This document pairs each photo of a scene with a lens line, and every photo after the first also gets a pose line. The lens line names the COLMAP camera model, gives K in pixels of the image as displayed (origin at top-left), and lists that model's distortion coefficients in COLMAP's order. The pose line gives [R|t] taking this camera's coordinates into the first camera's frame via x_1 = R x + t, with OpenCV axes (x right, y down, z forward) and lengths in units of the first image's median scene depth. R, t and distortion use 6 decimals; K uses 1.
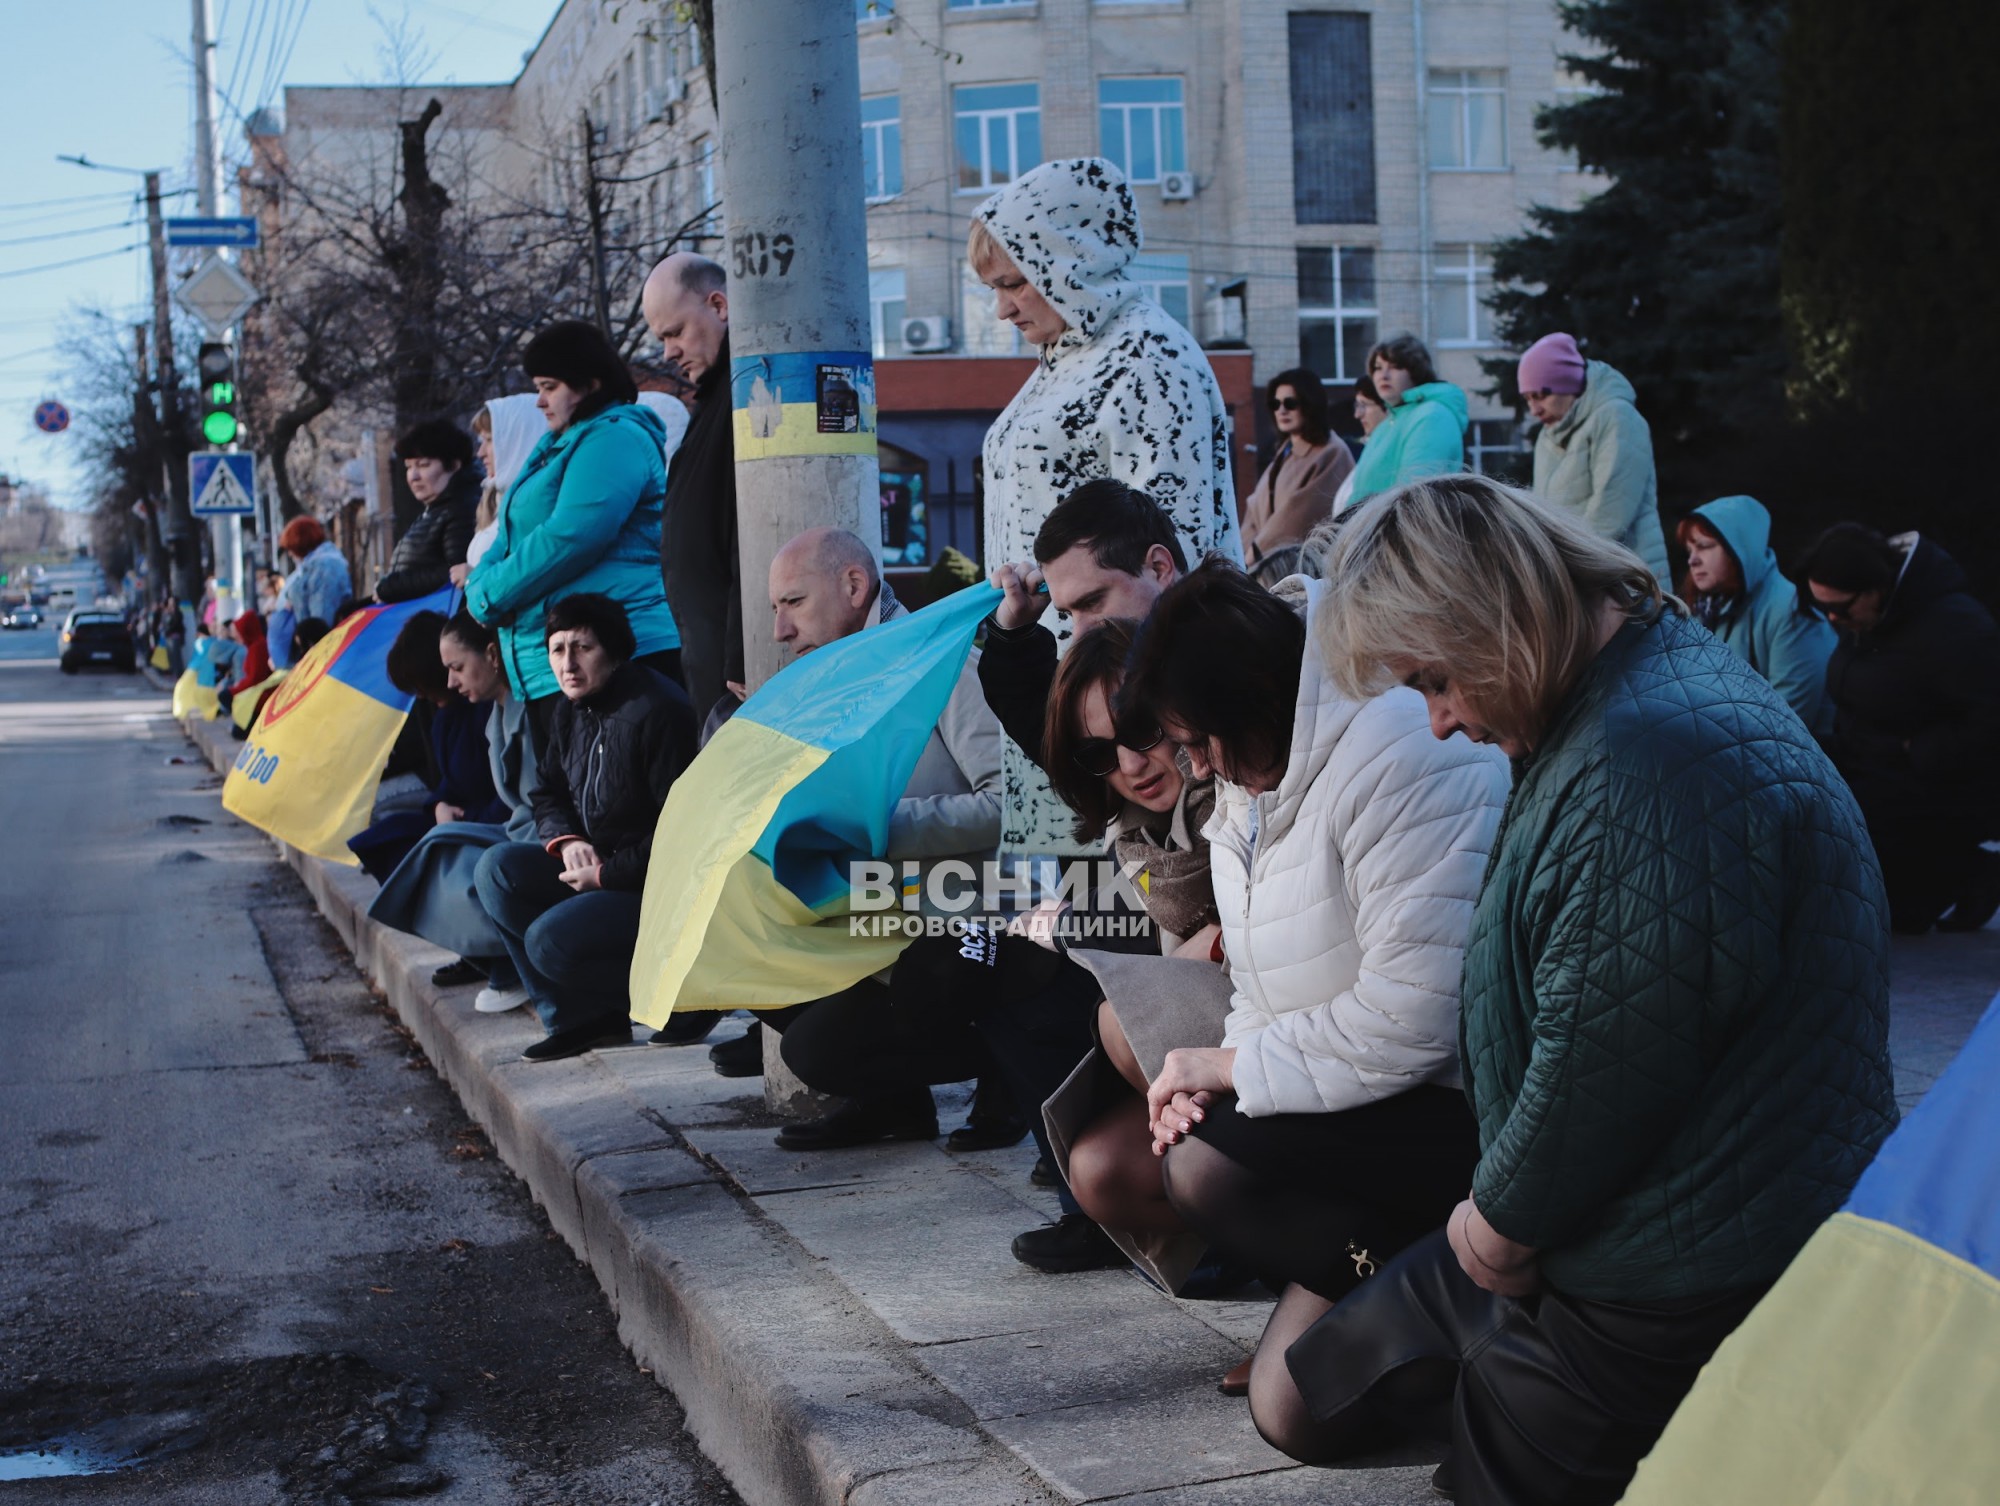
lens RADIAL K [[3361.1, 0, 1000.0], [0, 3361.1, 753.0], [0, 0, 1]] dist [-0.018036, 0.541138]
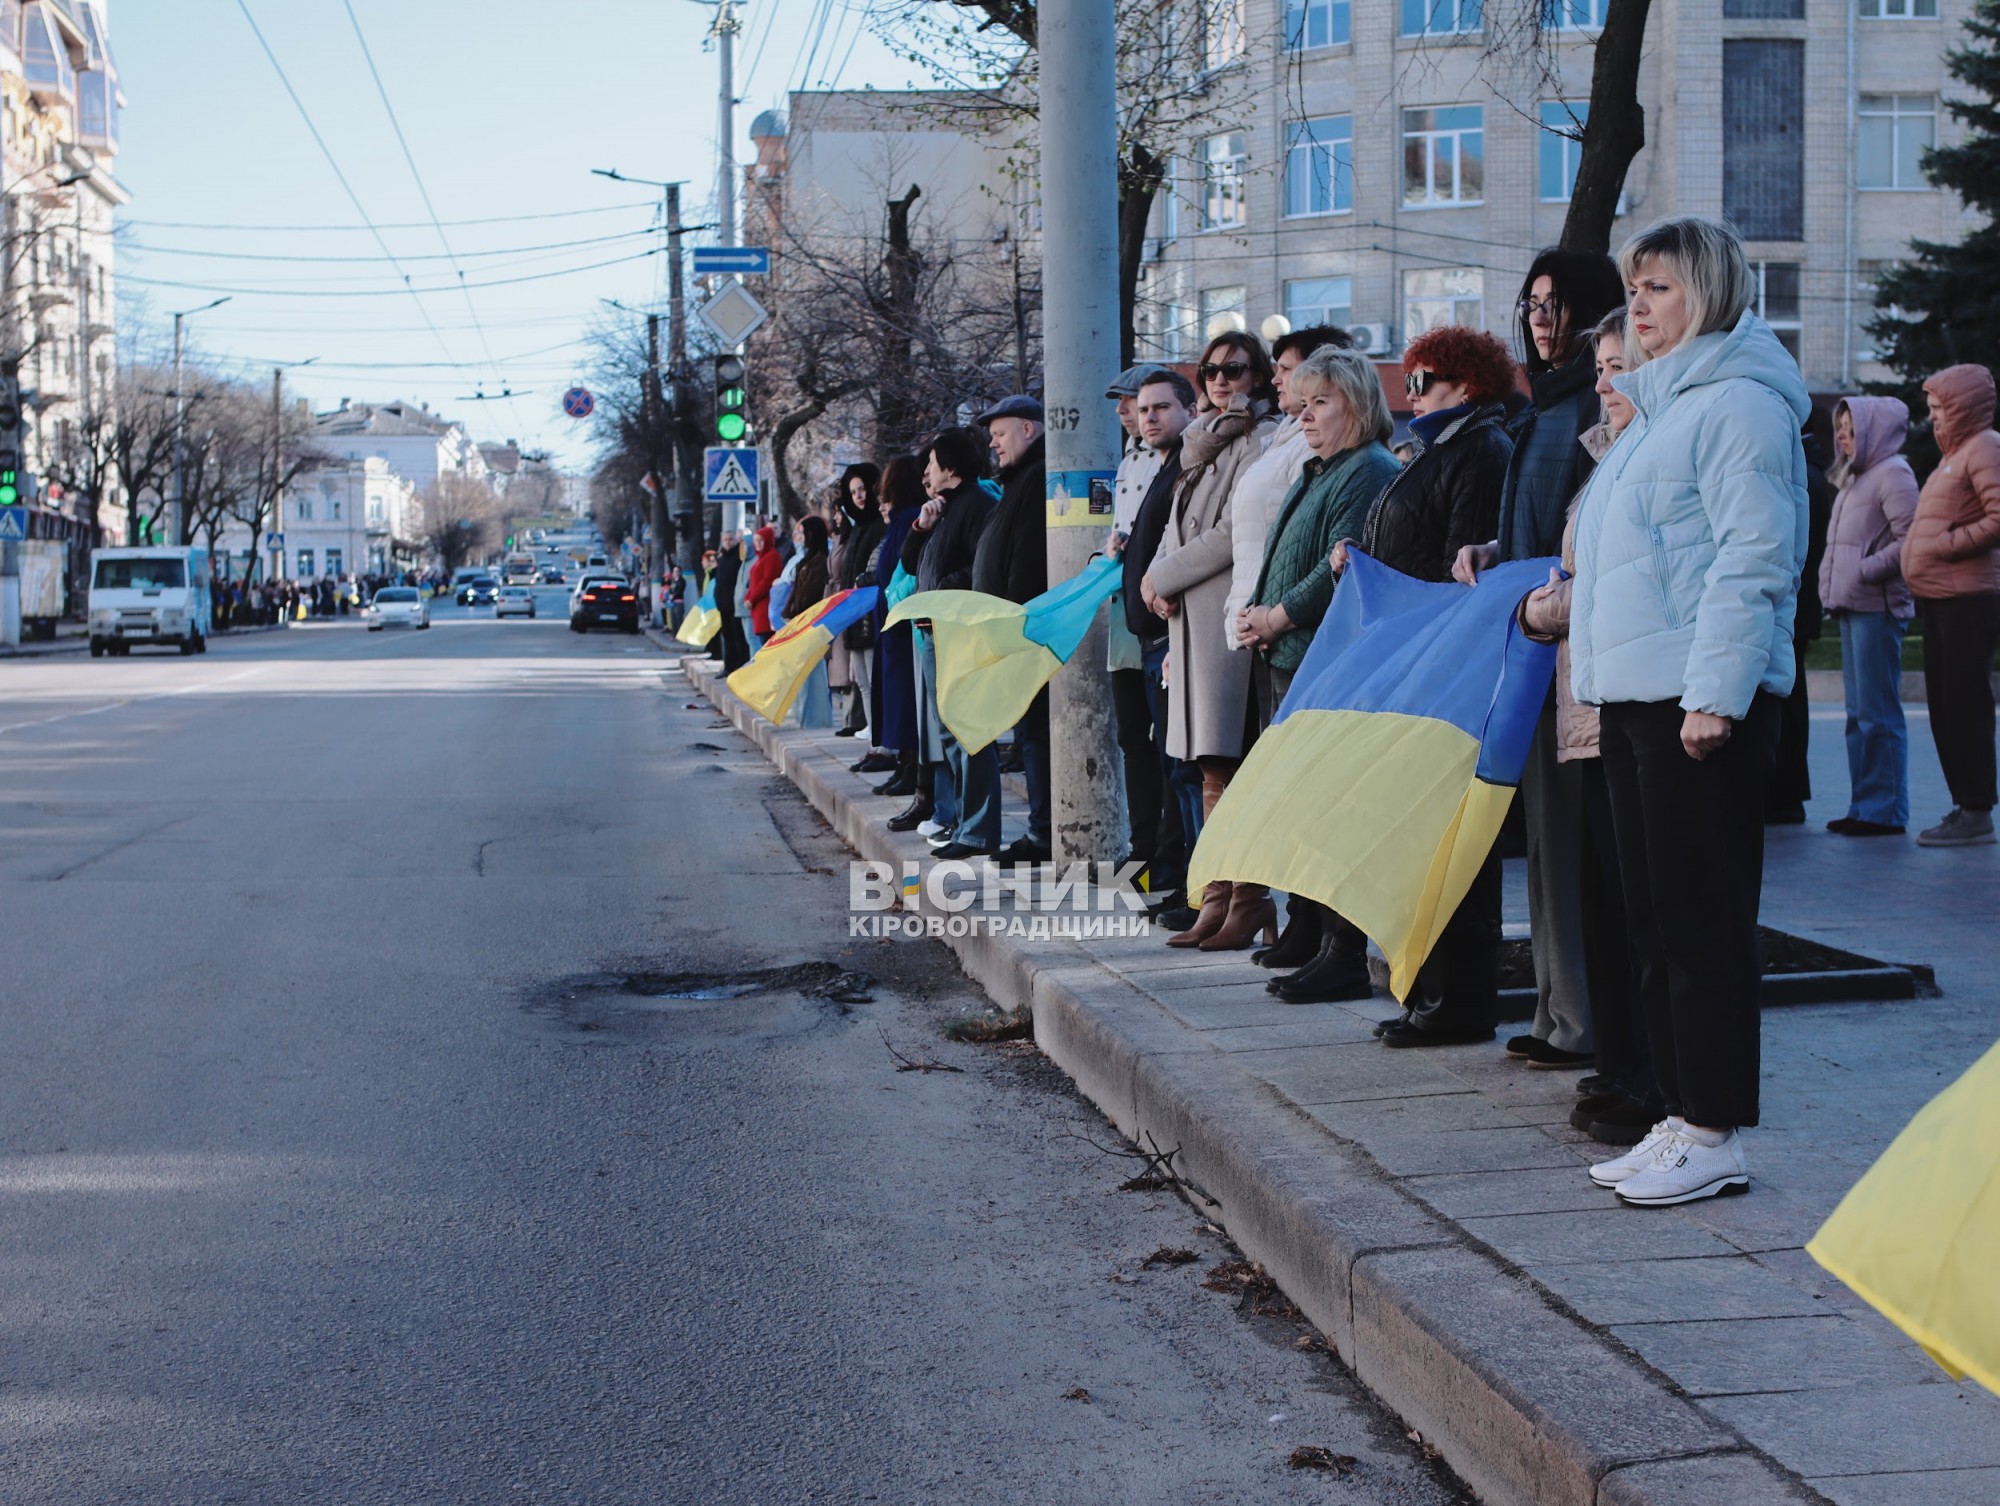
lens RADIAL K [[3361.1, 0, 1000.0], [0, 3361.1, 753.0], [0, 0, 1]] dist [-0.018036, 0.541138]
pose [[0.989725, 0.033623, -0.138975, 0.022686], [-0.032758, 0.999427, 0.008507, 0.003333], [0.139181, -0.003867, 0.990259, -0.121490]]
